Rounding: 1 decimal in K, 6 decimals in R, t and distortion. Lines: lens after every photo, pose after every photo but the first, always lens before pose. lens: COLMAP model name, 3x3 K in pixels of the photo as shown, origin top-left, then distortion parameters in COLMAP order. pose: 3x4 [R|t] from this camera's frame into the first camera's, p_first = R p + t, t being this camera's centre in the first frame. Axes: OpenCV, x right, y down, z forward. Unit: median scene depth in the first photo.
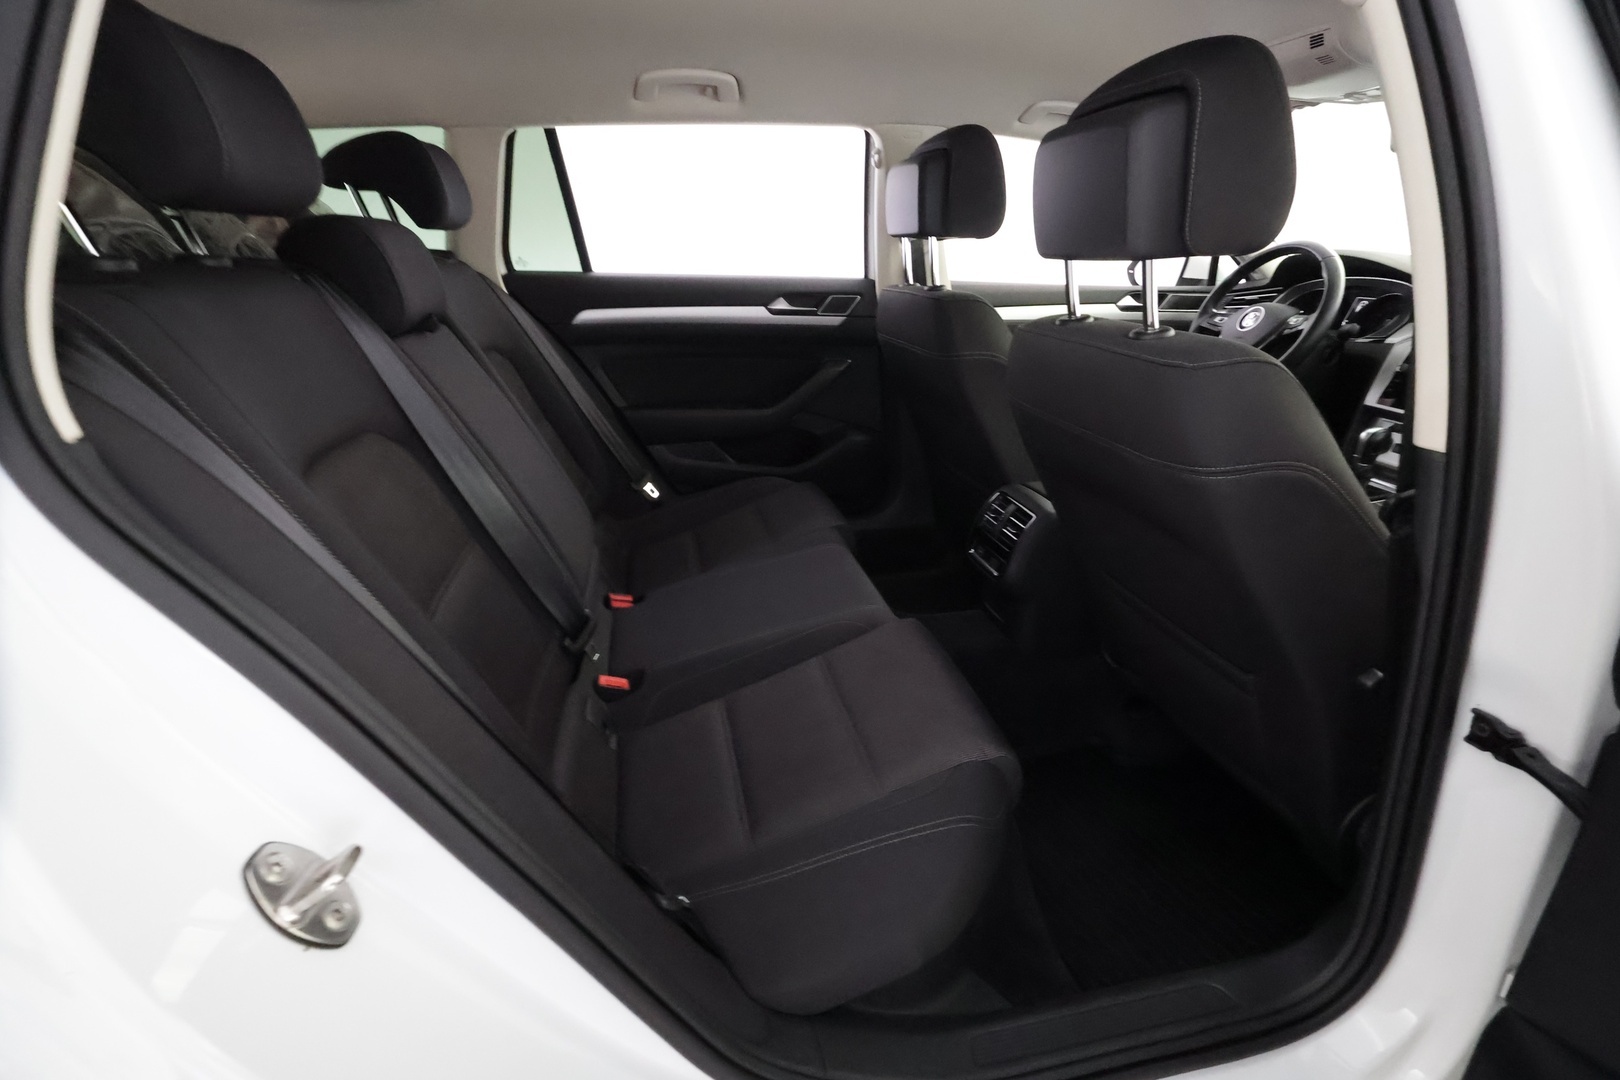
lens RADIAL K [[762.0, 0, 815.8], [0, 762.0, 533.6], [0, 0, 1]] dist [0.002290, 0.001695]
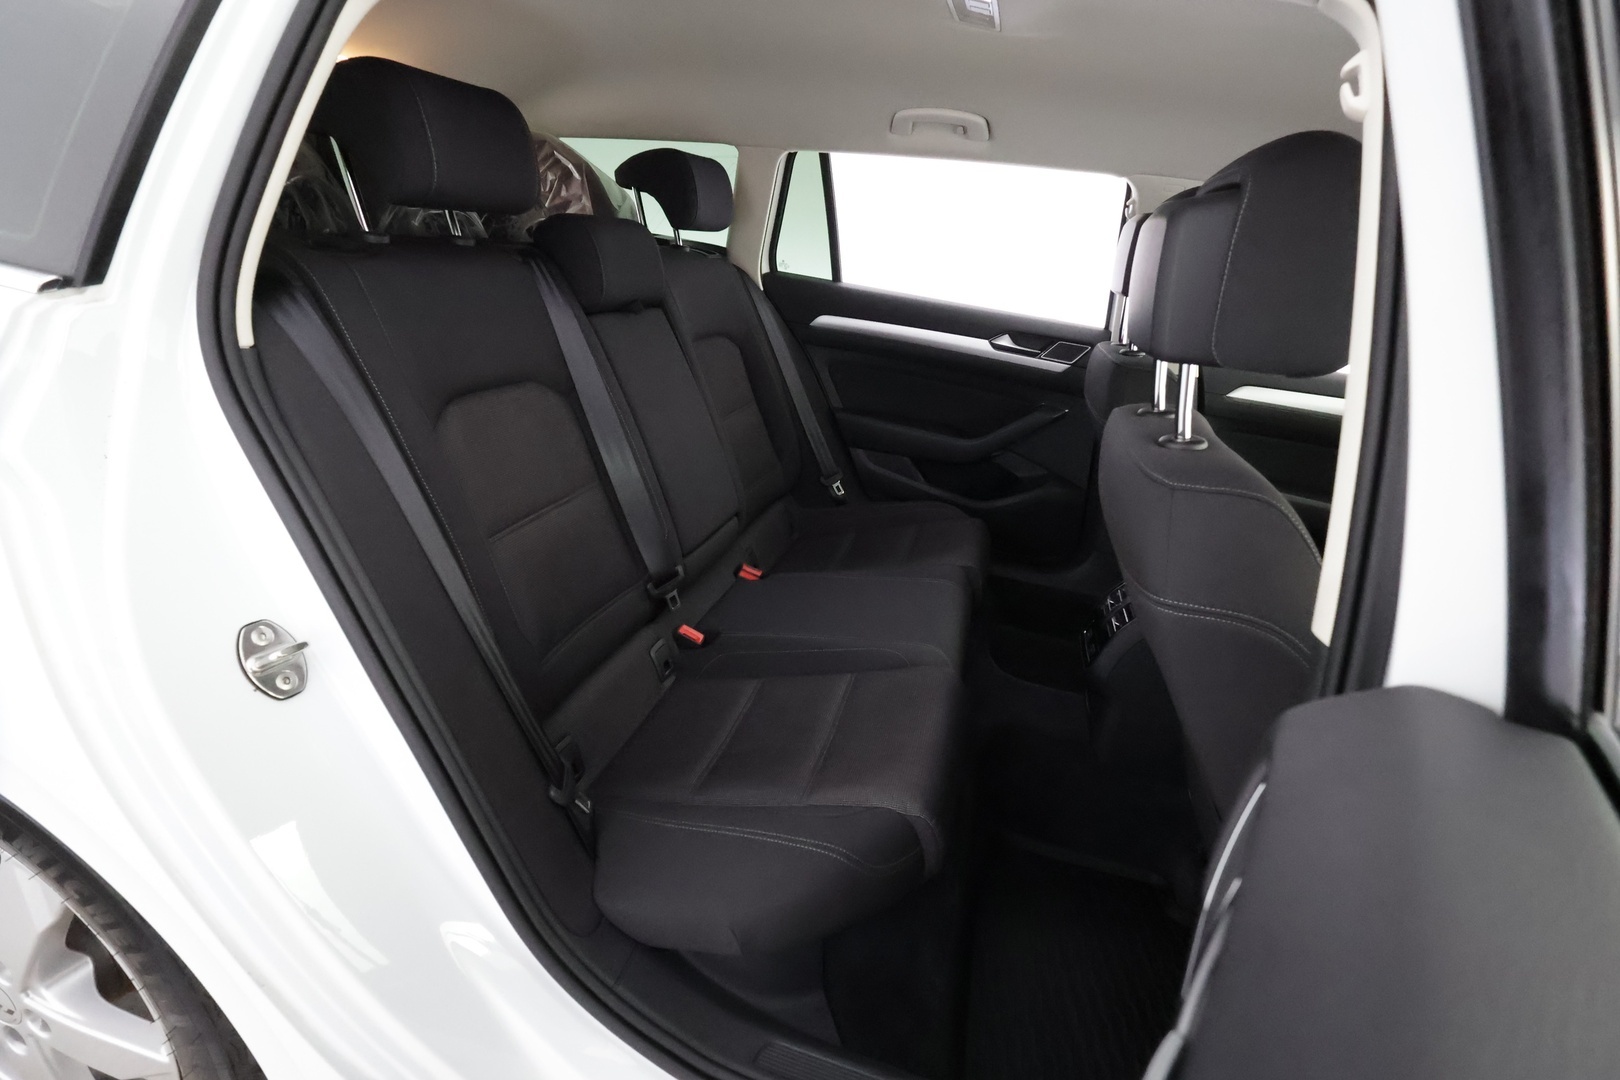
lens RADIAL K [[772.5, 0, 821.9], [0, 772.5, 538.0], [0, 0, 1]] dist [-0.002629, 0.000049]
pose [[0.877408, 0.274348, -0.393558, 0.259117], [-0.277878, 0.959353, 0.049252, -0.044807], [0.391073, 0.066147, 0.917979, -0.004147]]
